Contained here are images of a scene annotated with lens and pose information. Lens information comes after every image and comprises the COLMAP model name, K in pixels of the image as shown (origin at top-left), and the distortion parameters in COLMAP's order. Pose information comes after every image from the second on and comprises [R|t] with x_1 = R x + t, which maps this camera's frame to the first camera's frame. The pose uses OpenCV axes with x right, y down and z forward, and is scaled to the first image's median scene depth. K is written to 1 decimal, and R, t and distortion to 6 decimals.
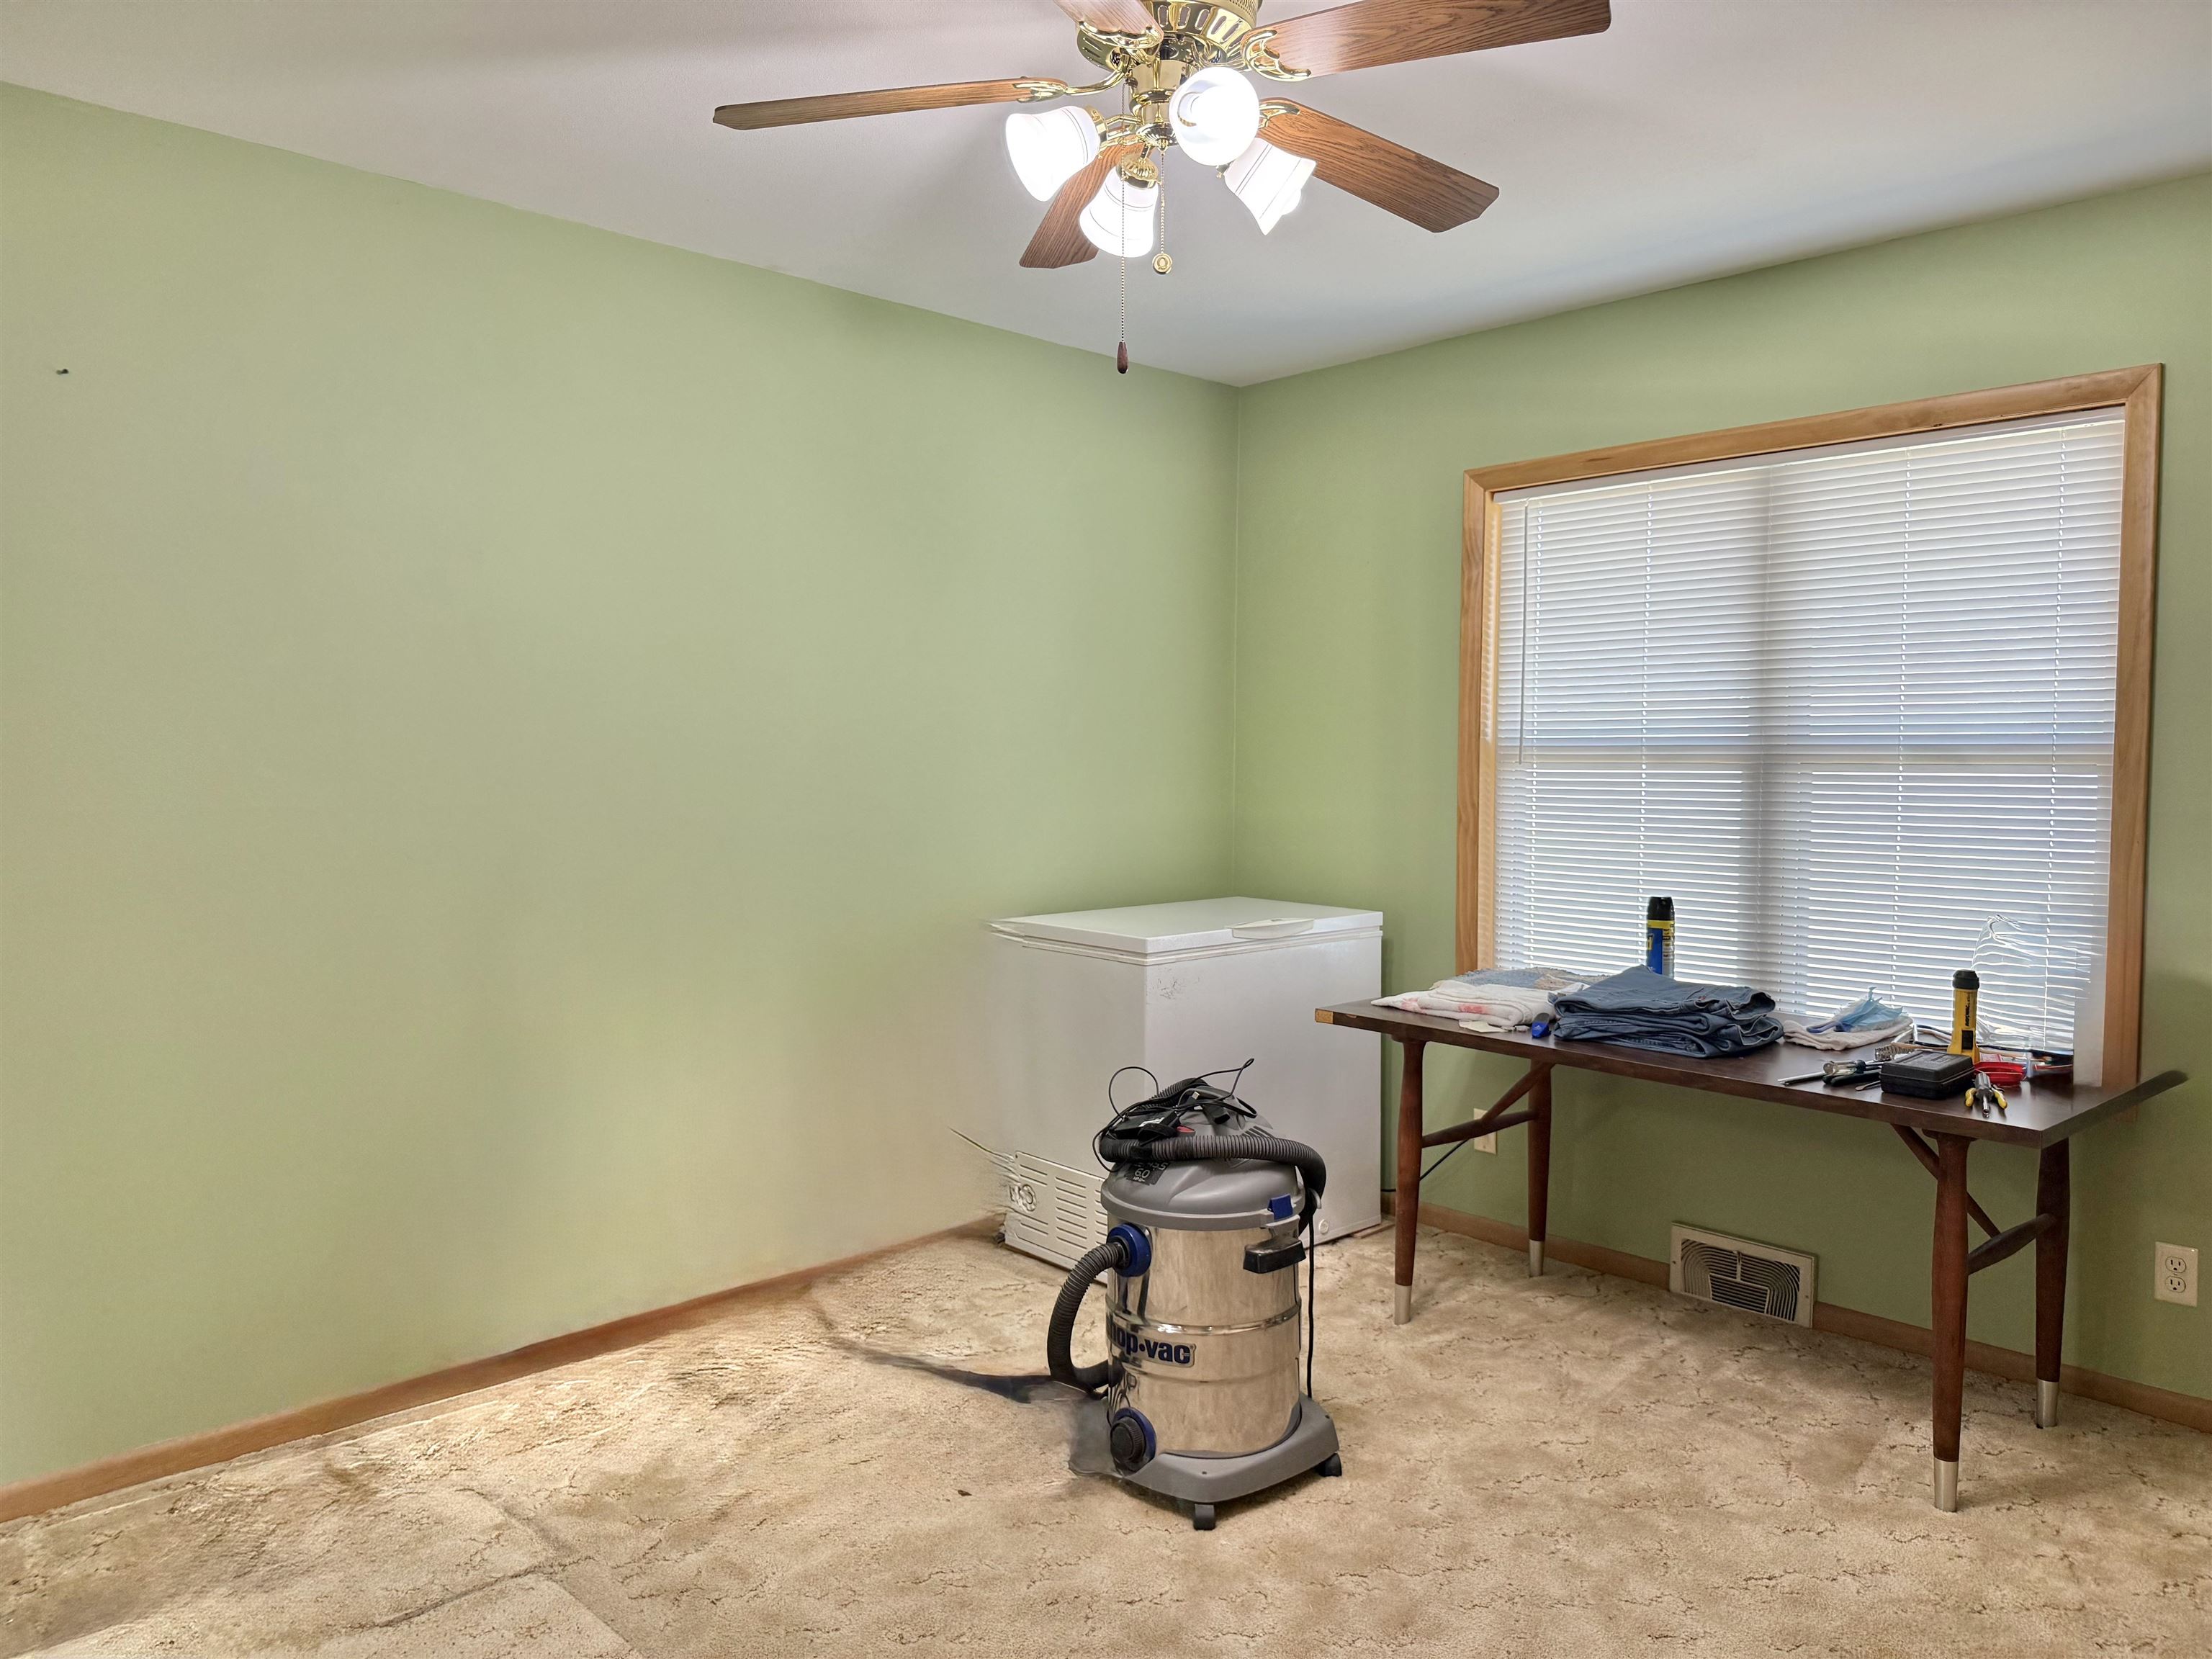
lens RADIAL K [[1552.3, 0, 1117.5], [0, 1552.3, 822.2], [0, 0, 1]] dist [0.069531, -0.074591]
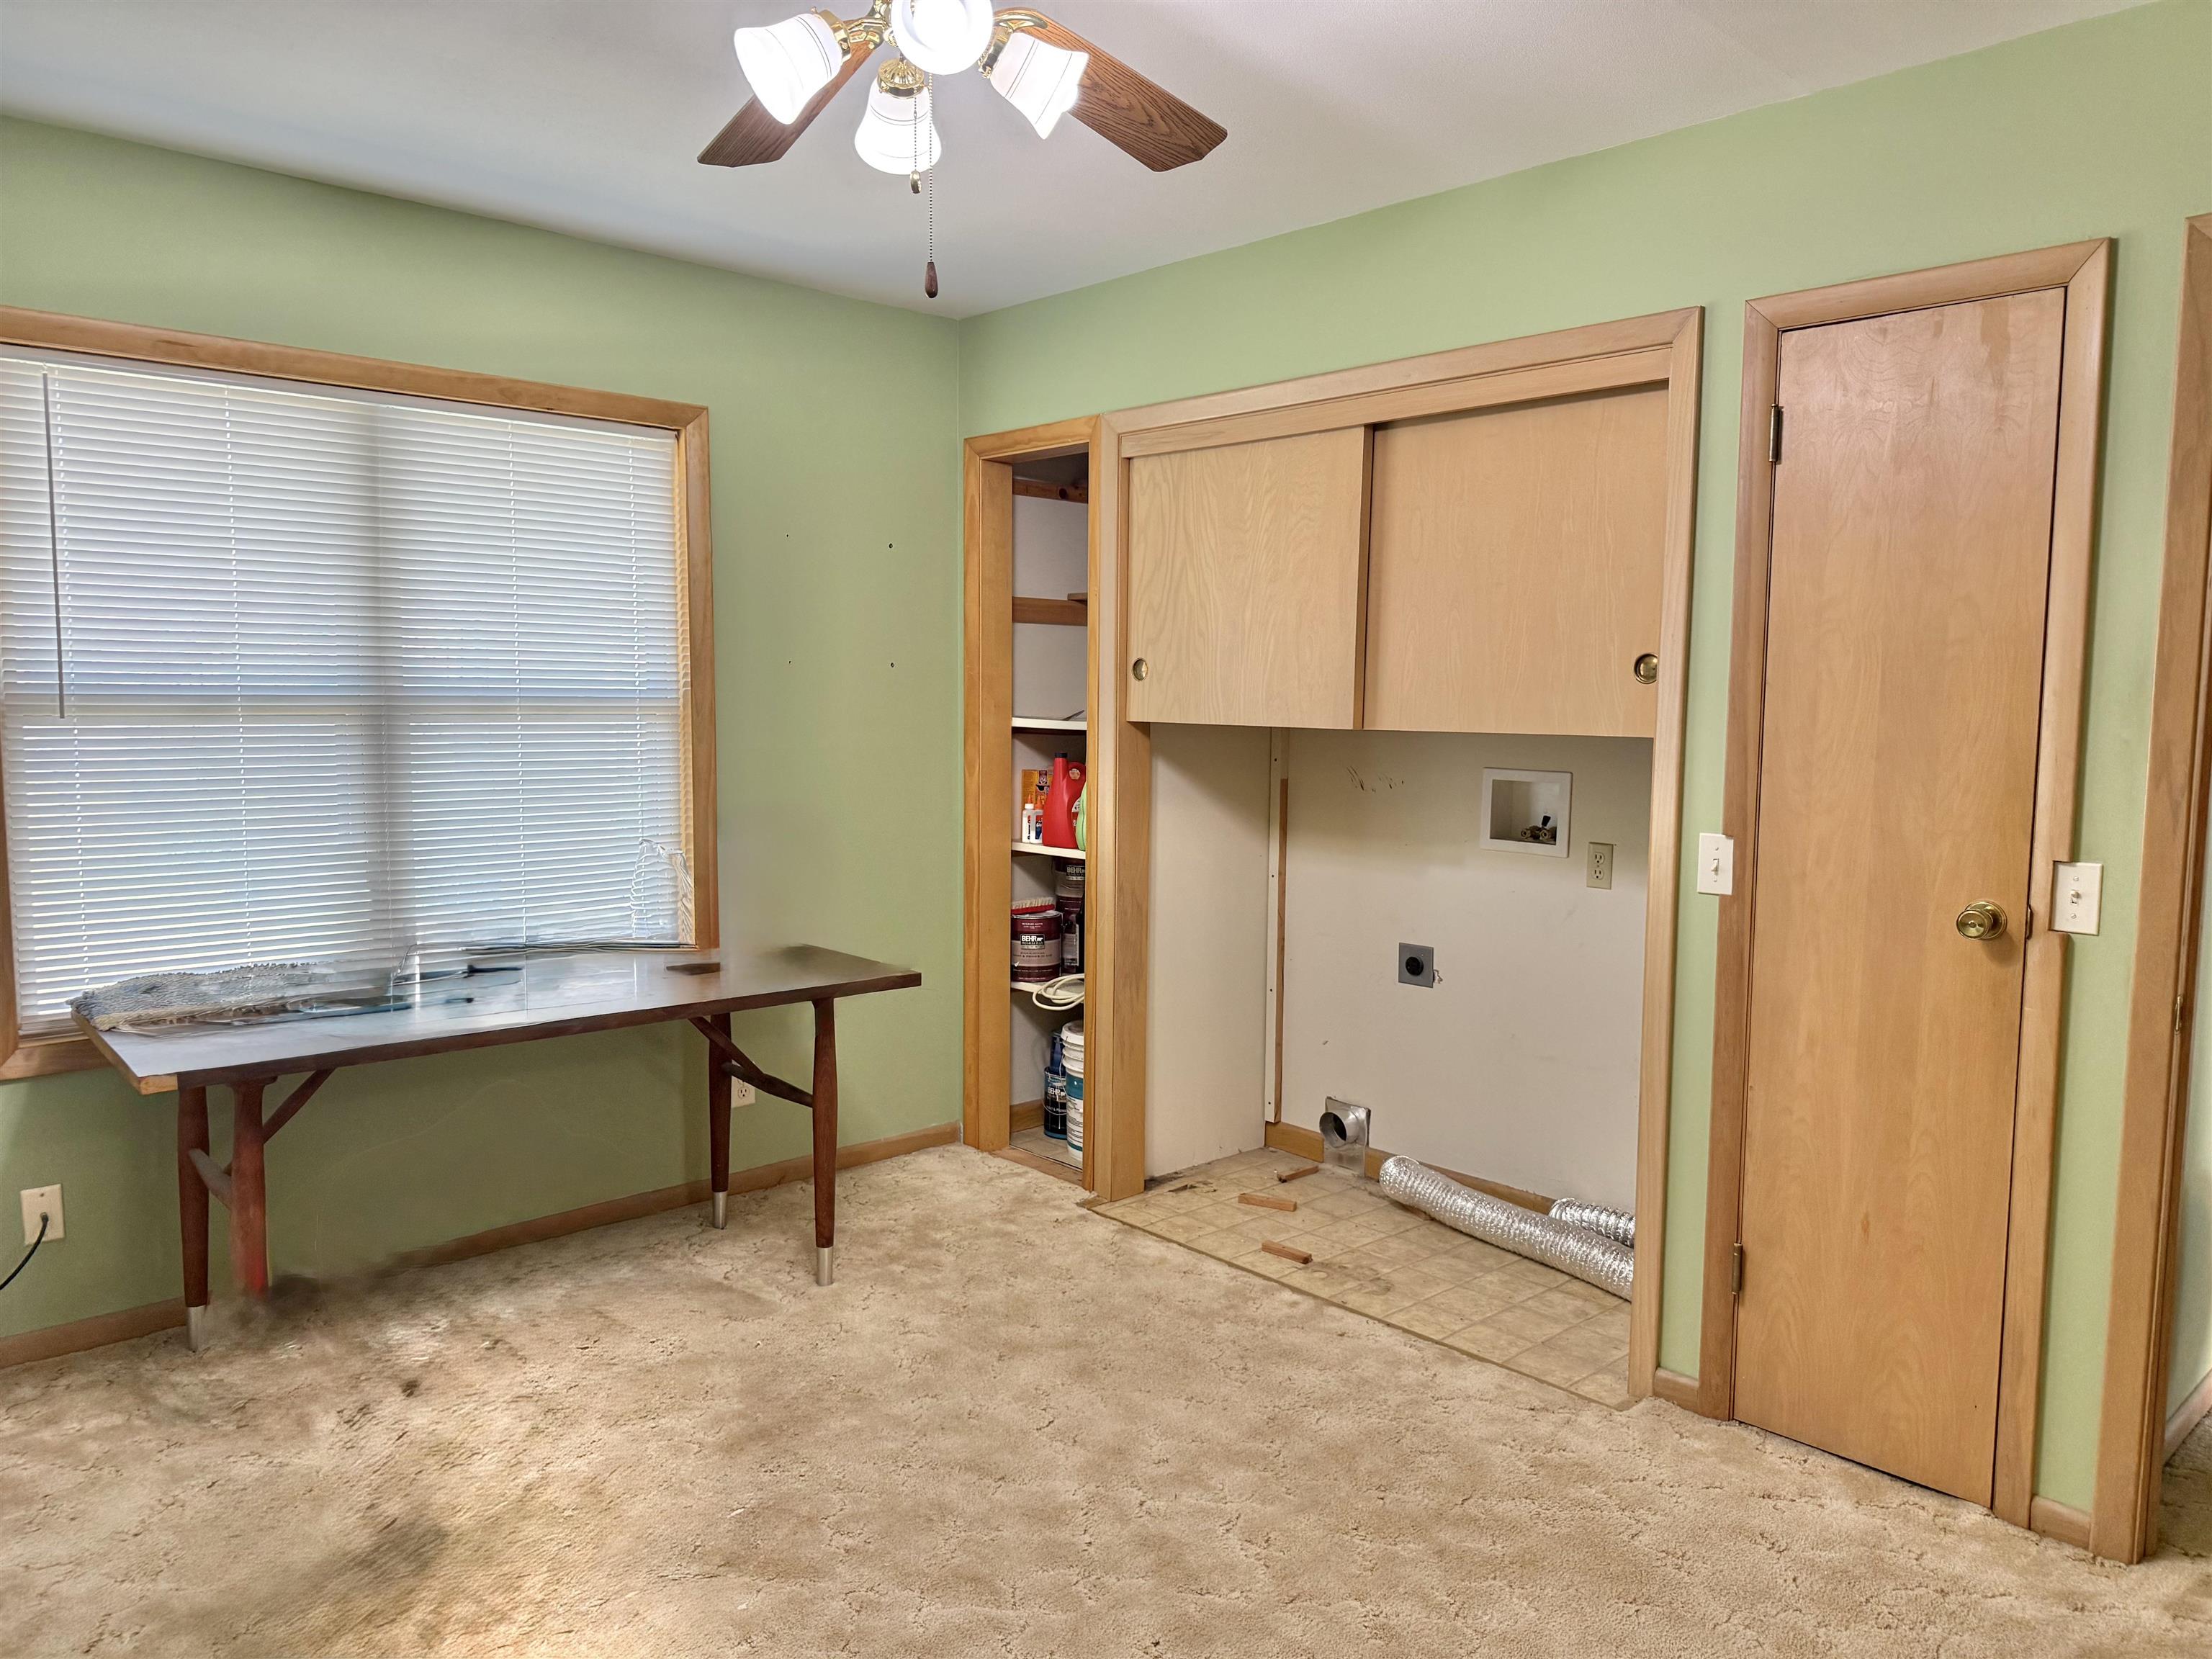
lens RADIAL K [[1544.3, 0, 1109.7], [0, 1544.3, 824.7], [0, 0, 1]] dist [0.130968, -0.210293]
pose [[0.015523, -0.089099, 0.995902, -0.660082], [0.037386, 0.995377, 0.088469, -0.047211], [-0.999180, 0.035860, 0.018782, 0.650083]]
